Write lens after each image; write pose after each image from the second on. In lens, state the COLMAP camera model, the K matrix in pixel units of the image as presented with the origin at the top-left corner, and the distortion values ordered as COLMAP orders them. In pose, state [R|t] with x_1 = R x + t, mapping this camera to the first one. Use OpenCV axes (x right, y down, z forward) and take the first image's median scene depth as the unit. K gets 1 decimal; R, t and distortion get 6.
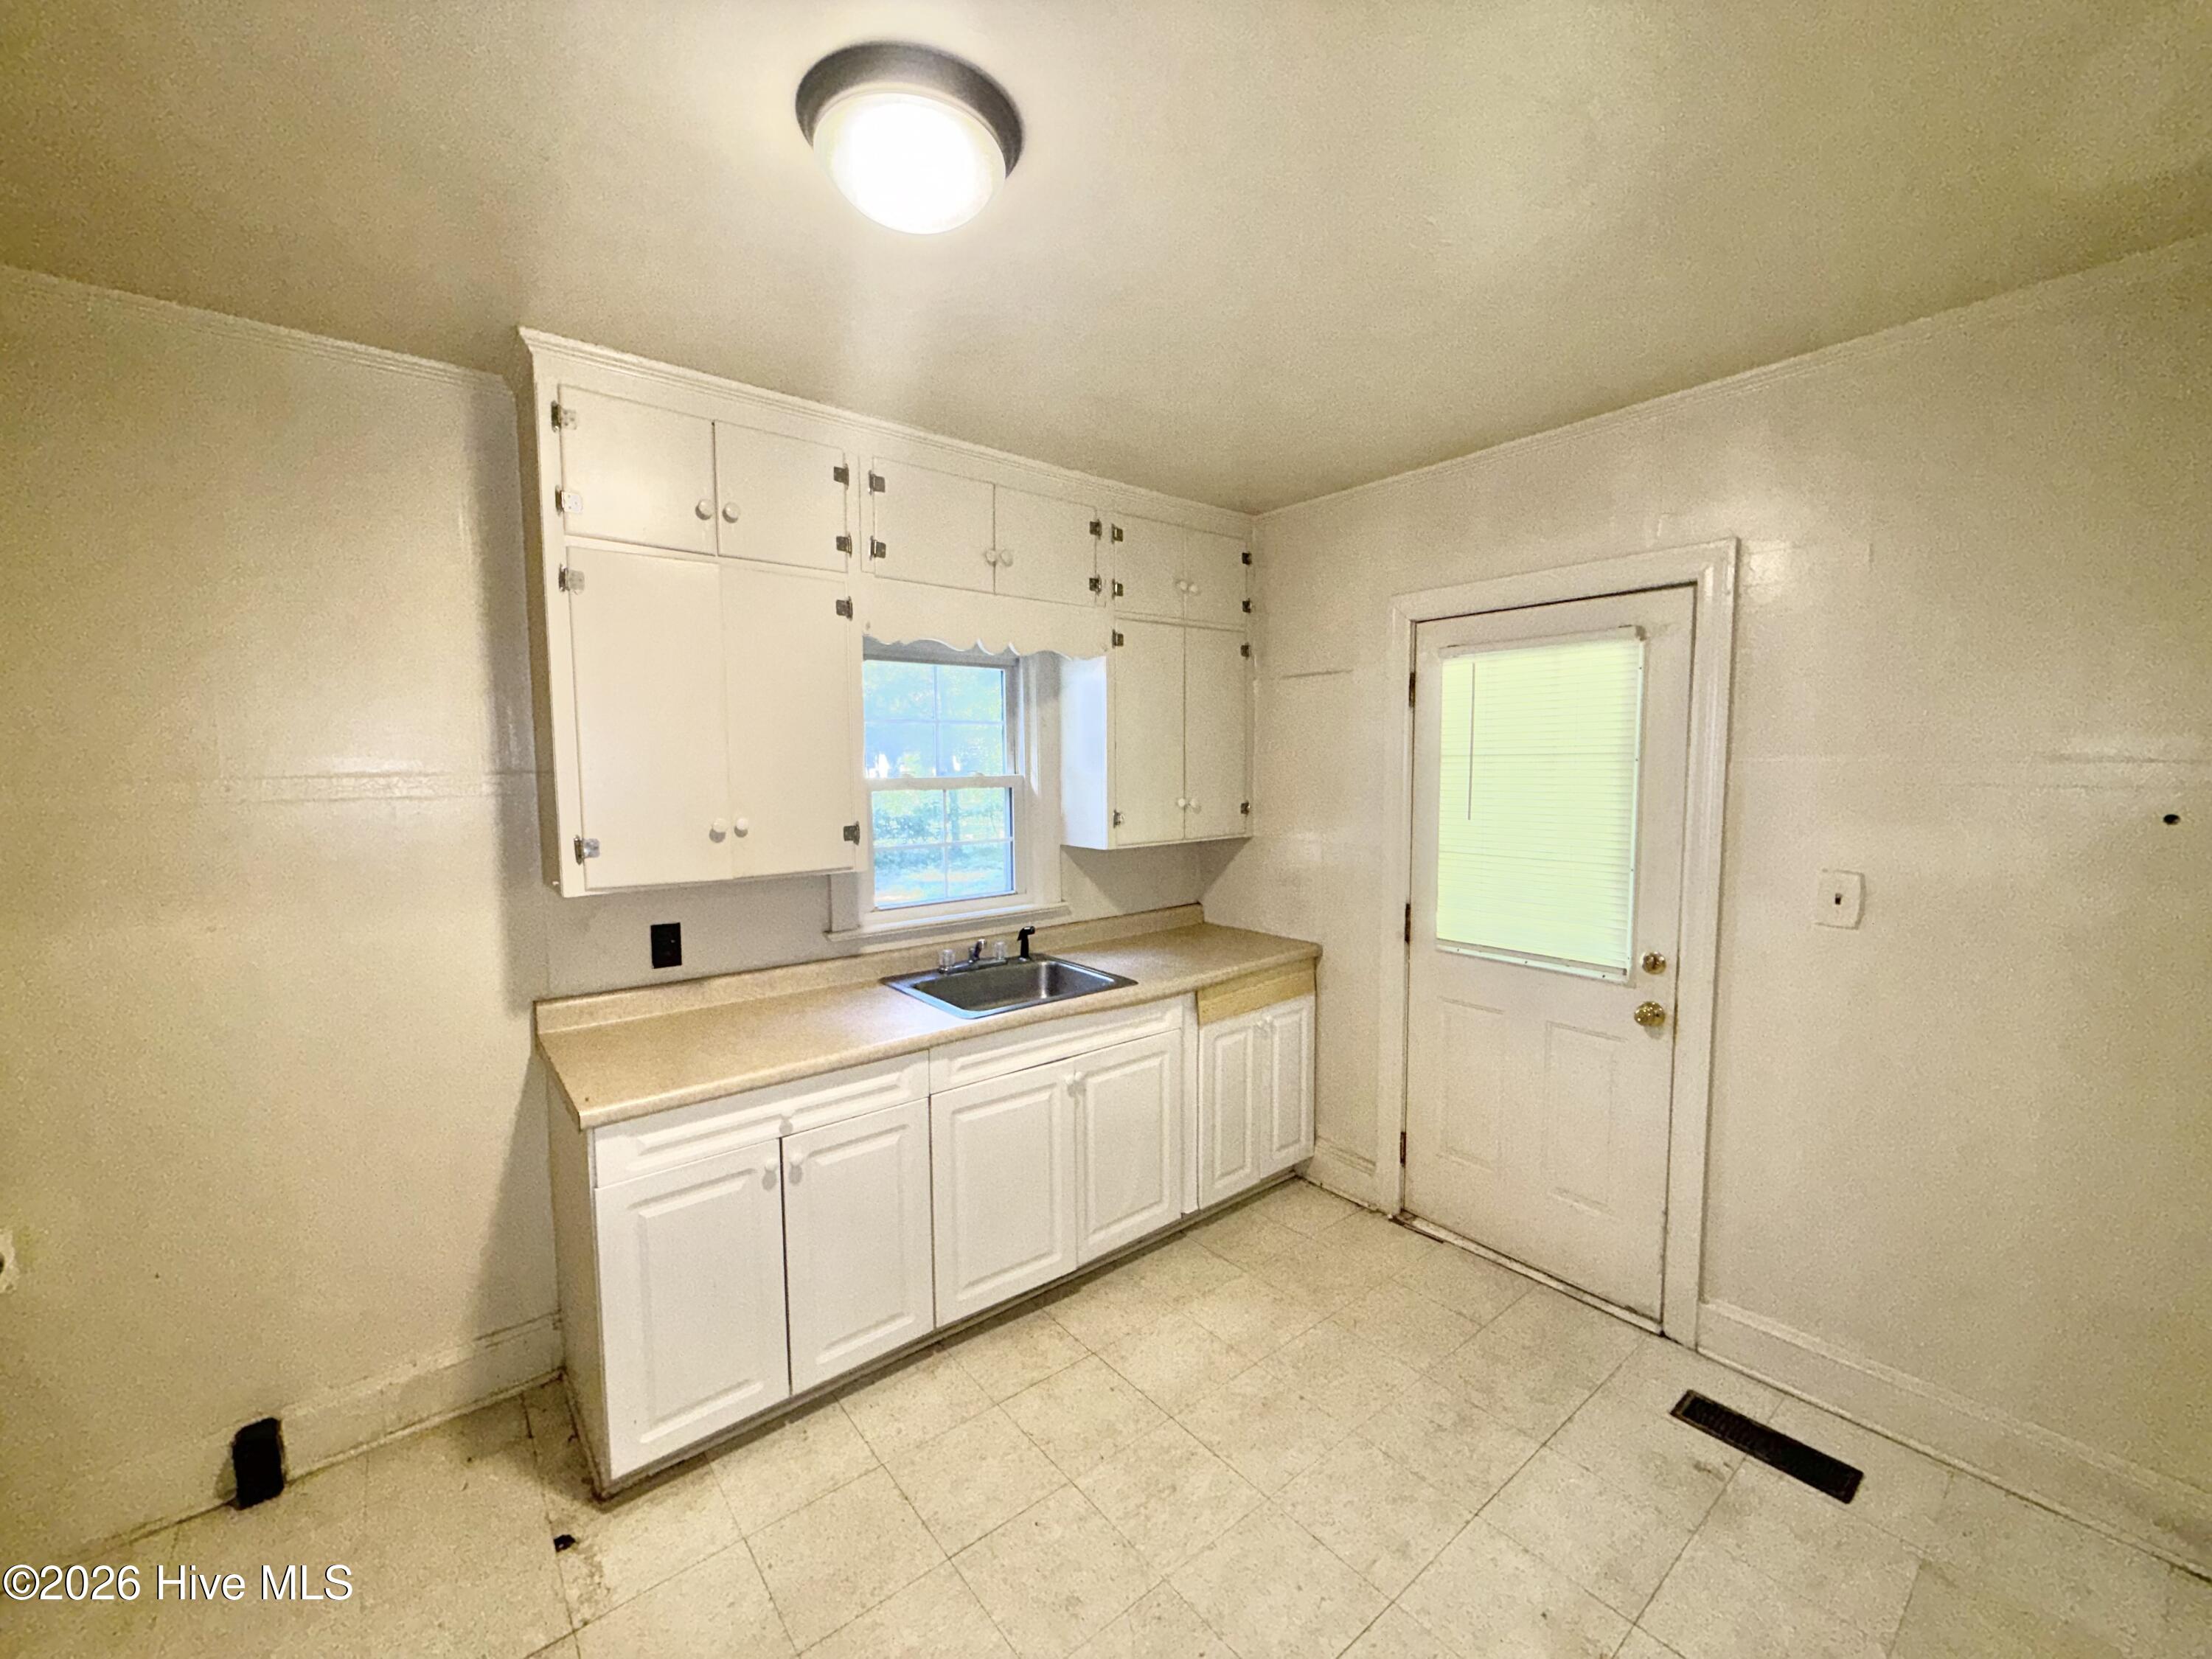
lens RADIAL K [[955.0, 0, 1111.8], [0, 955.0, 822.7], [0, 0, 1]] dist [0.000435, -0.000067]
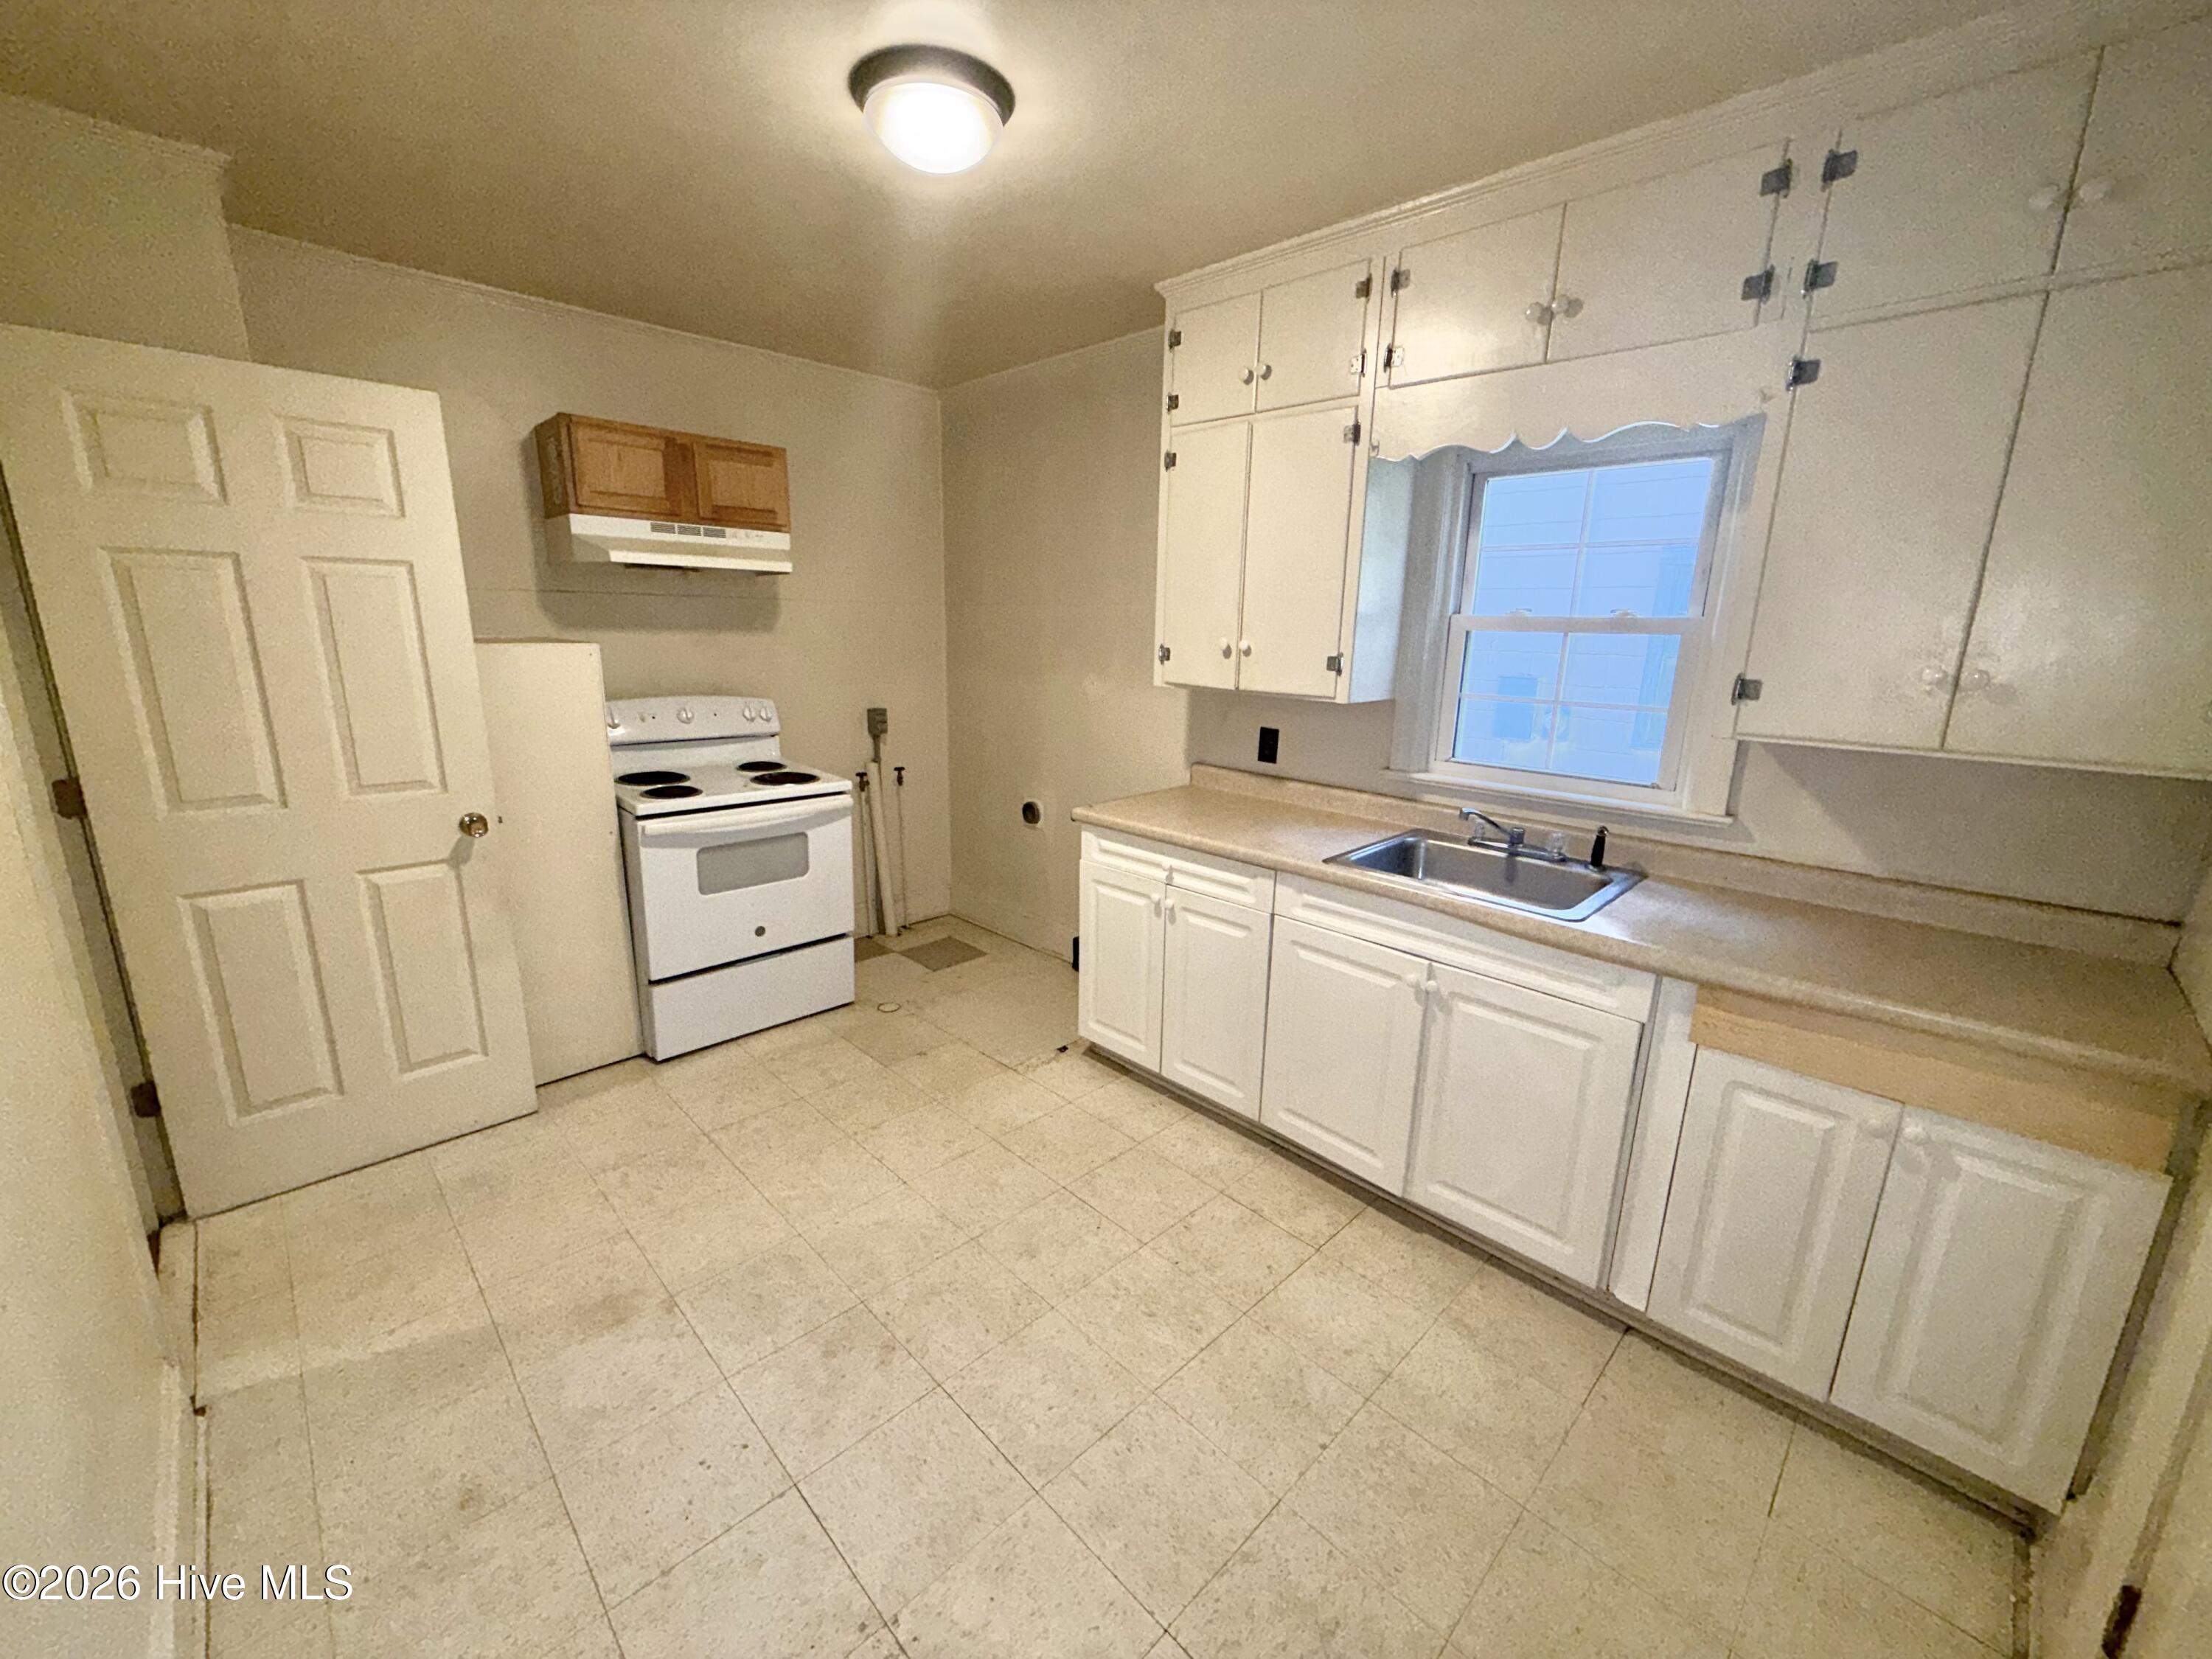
lens RADIAL K [[881.5, 0, 1098.4], [0, 881.5, 832.3], [0, 0, 1]] dist [-0.000148, -0.000171]
pose [[0.054034, 0.233336, -0.970894, 0.688543], [-0.096659, 0.968970, 0.227494, -0.004767], [0.993850, 0.081553, 0.074911, 0.691783]]
